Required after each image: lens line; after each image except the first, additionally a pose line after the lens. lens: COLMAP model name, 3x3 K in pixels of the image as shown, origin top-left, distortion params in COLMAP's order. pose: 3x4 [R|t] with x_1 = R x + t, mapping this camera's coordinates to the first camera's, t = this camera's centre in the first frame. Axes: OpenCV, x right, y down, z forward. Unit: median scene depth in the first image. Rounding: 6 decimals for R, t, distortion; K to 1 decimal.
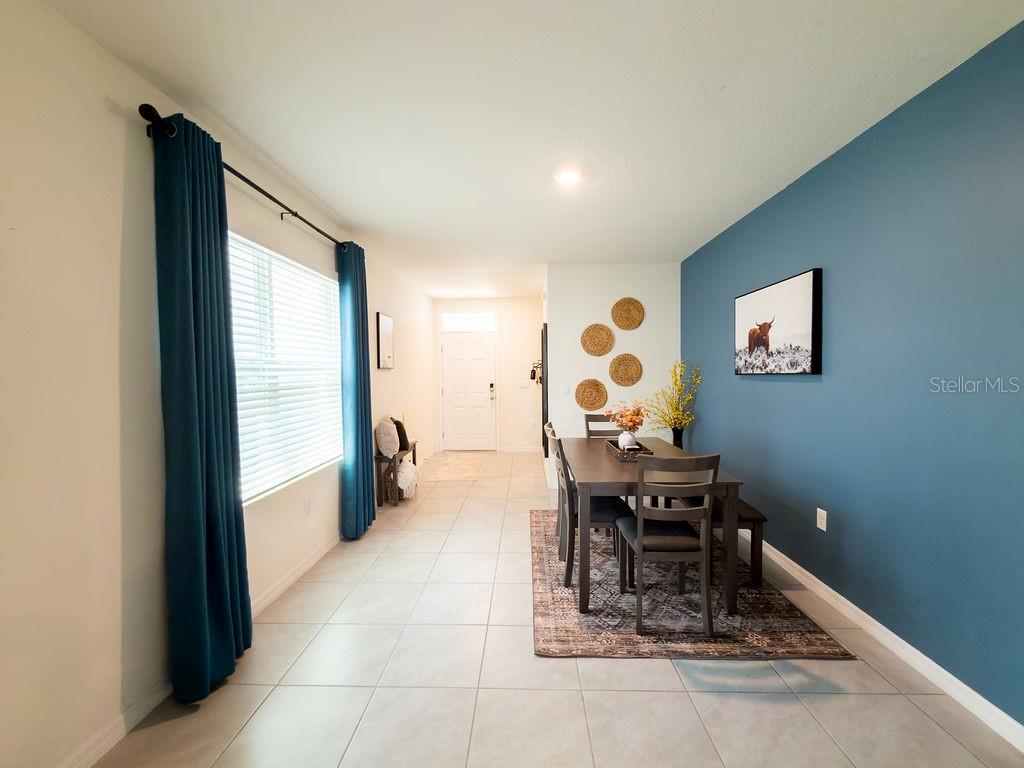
lens RADIAL K [[415.3, 0, 512.0], [0, 415.3, 384.0], [0, 0, 1]] dist [-0.001336, -0.000113]
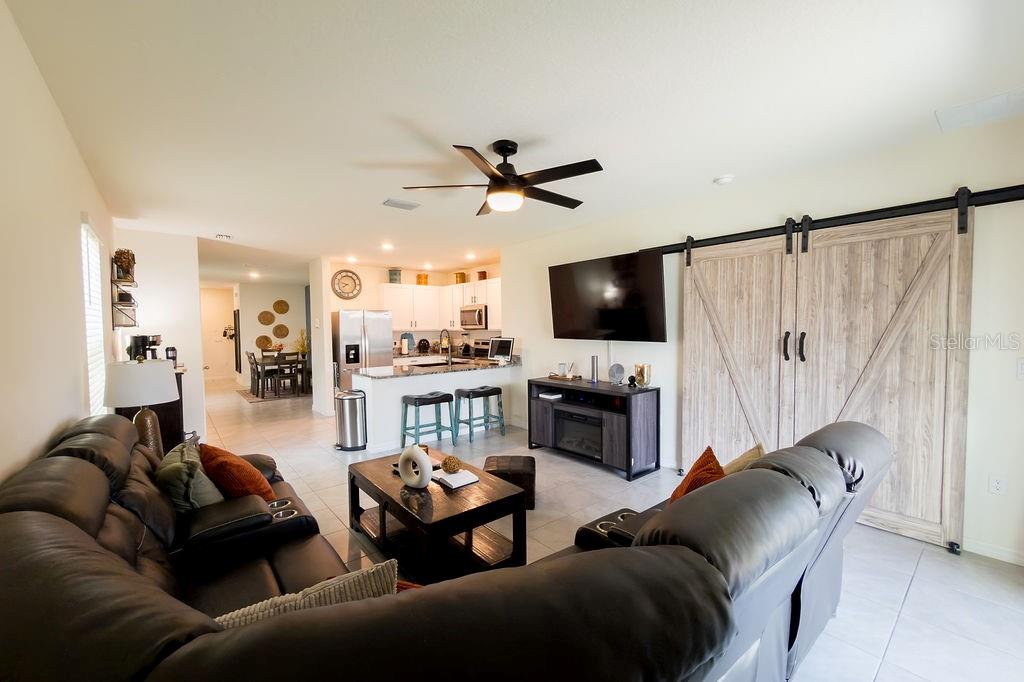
lens RADIAL K [[414.3, 0, 512.0], [0, 414.3, 341.0], [0, 0, 1]] dist [-0.000349, -0.000196]
pose [[0.746379, -0.020300, 0.665212, -0.458332], [0.023034, 0.999724, 0.004664, 0.059235], [-0.665123, 0.011841, 0.746640, -2.414422]]
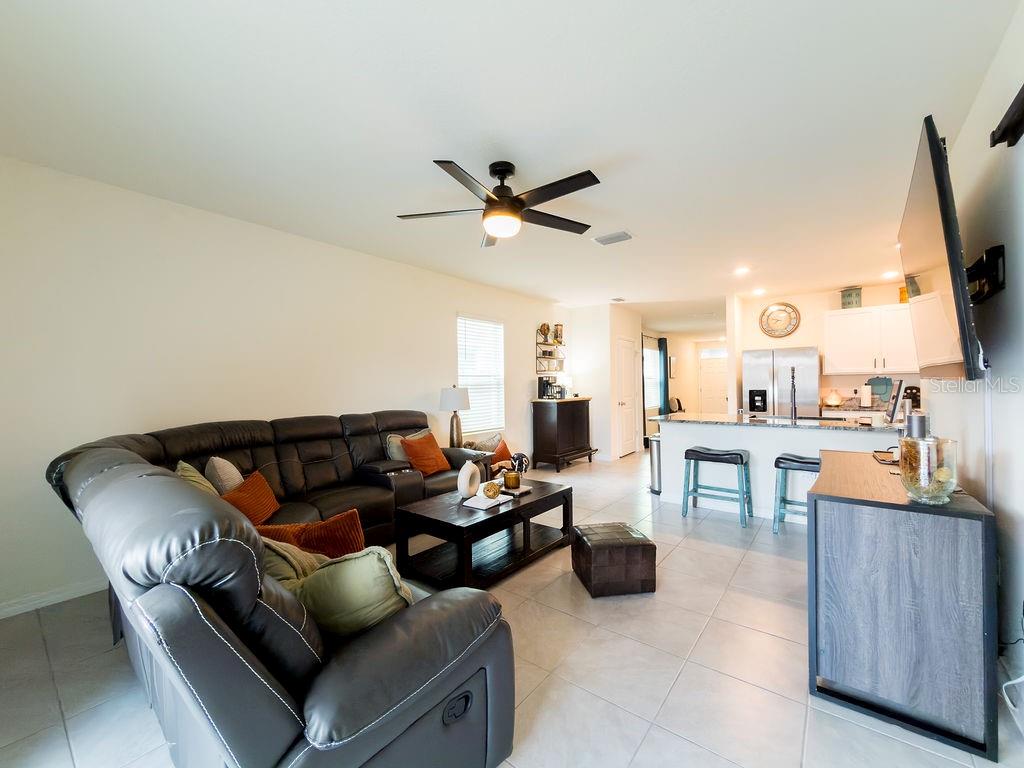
lens RADIAL K [[415.3, 0, 512.0], [0, 415.3, 384.0], [0, 0, 1]] dist [-0.001336, -0.000113]
pose [[0.805186, 0.000599, -0.593022, 0.606010], [-0.016152, 0.999651, -0.020921, 0.100582], [0.592803, 0.026424, 0.804914, -2.405051]]
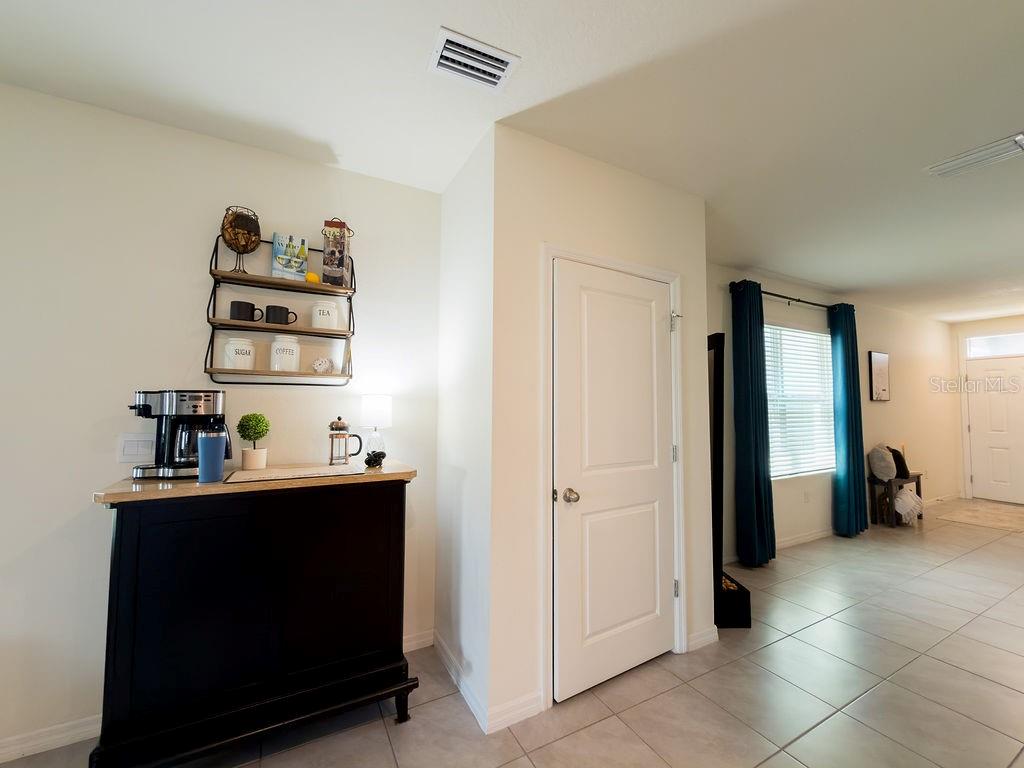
lens RADIAL K [[415.3, 0, 512.0], [0, 415.3, 384.0], [0, 0, 1]] dist [-0.001336, -0.000113]
pose [[0.504201, -0.029144, -0.863095, 0.227168], [-0.037524, 0.997747, -0.055612, 0.024476], [0.862771, 0.060426, 0.501971, -0.582721]]
